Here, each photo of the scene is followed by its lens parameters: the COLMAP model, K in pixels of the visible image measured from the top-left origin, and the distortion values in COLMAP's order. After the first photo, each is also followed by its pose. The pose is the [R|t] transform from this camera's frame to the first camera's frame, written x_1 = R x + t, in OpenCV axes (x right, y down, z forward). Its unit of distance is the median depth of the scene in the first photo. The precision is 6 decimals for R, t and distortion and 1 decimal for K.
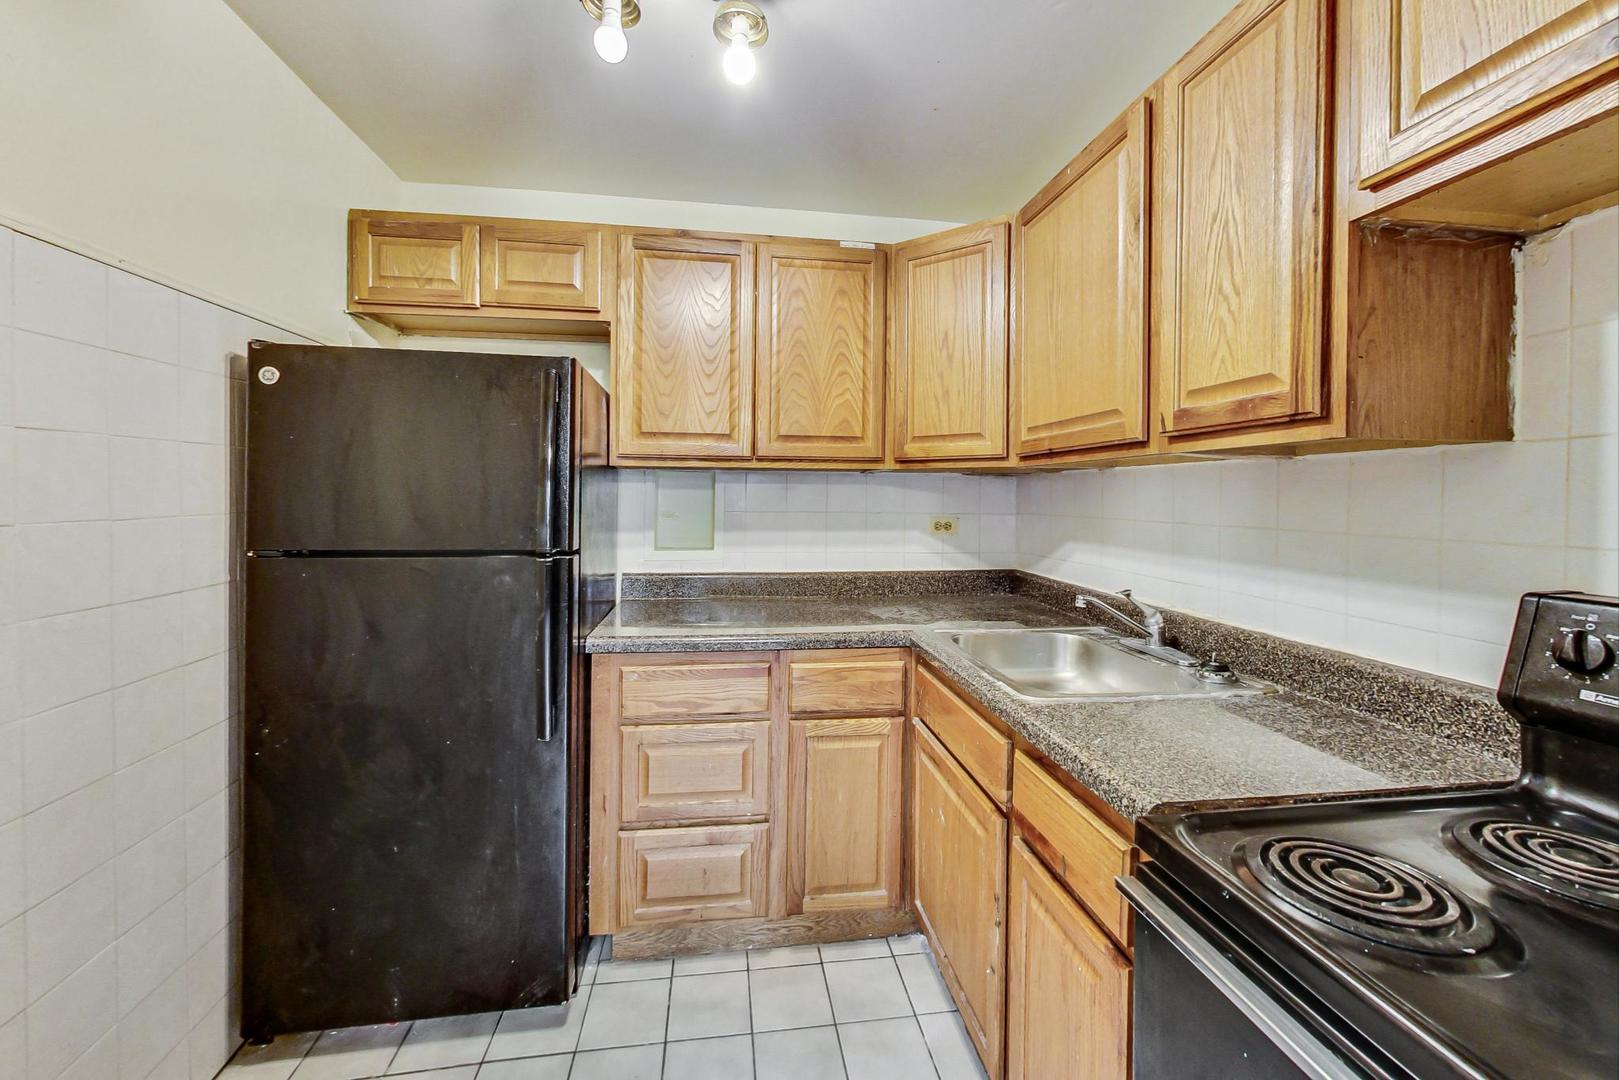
lens RADIAL K [[633.9, 0, 806.7], [0, 633.9, 499.1], [0, 0, 1]] dist [-0.000001, 0.000077]
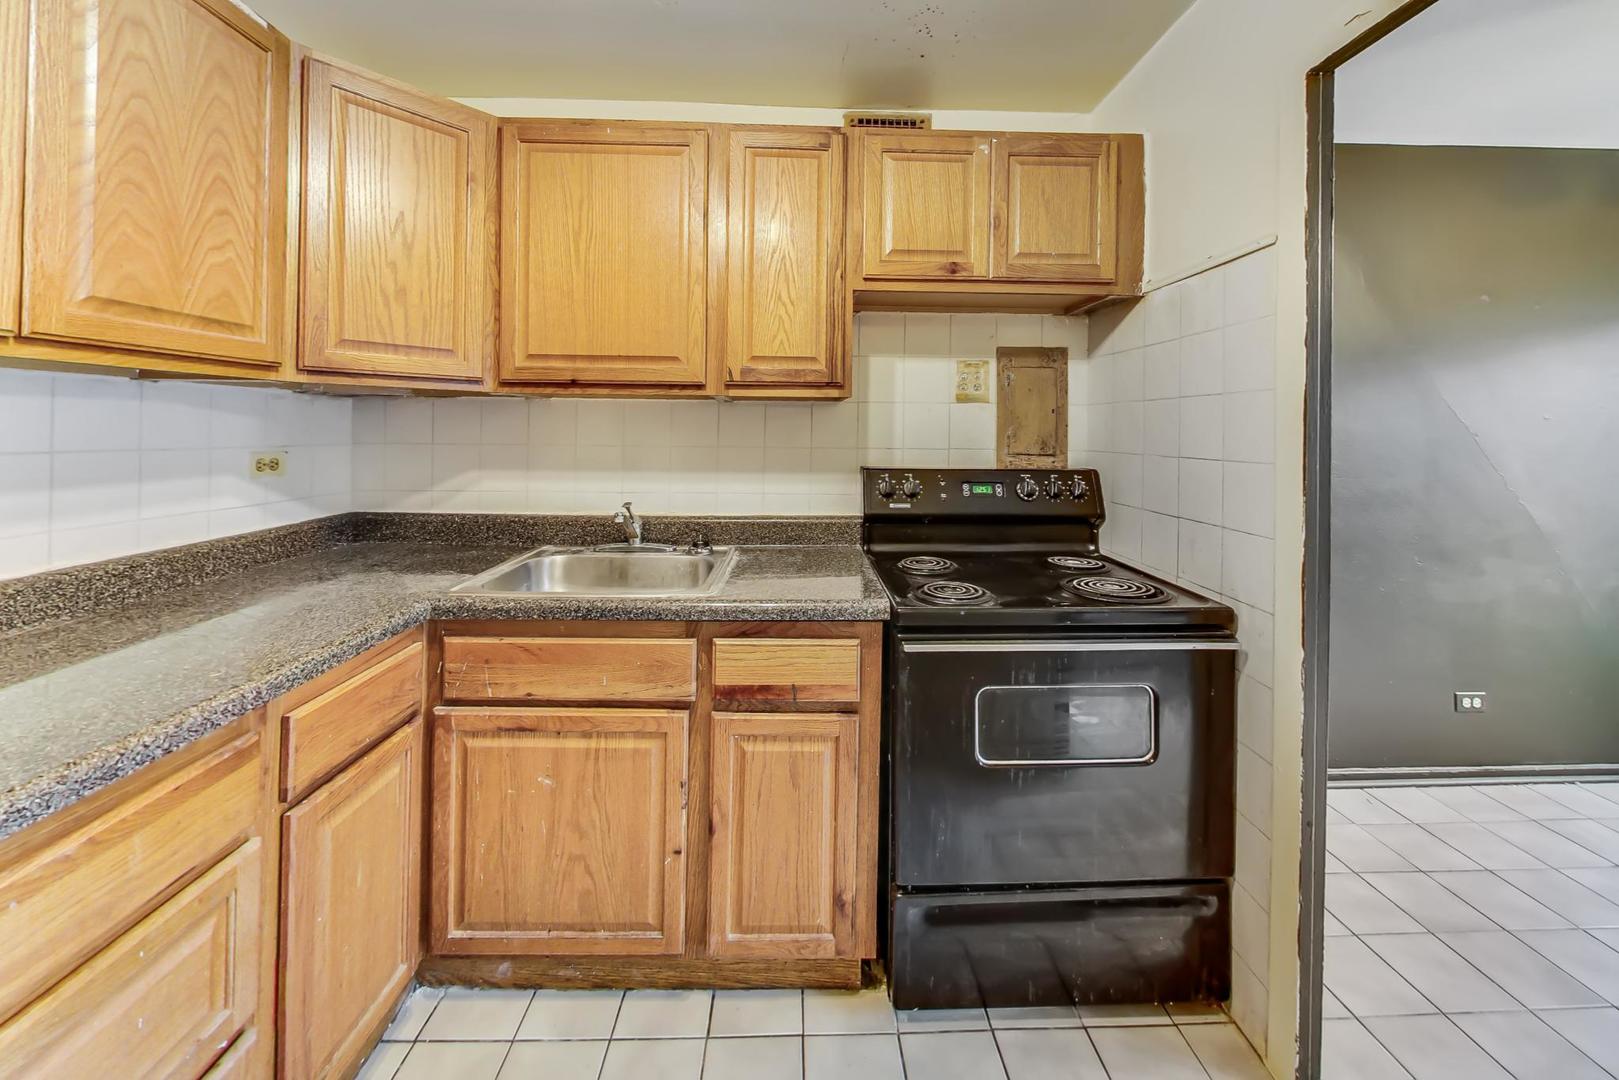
lens RADIAL K [[597.3, 0, 812.4], [0, 597.3, 428.1], [0, 0, 1]] dist [0.000732, 0.000064]
pose [[0.098578, -0.006882, 0.995105, -0.459429], [-0.005928, 0.999954, 0.007503, -0.006943], [-0.995112, -0.006639, 0.098533, 0.421643]]
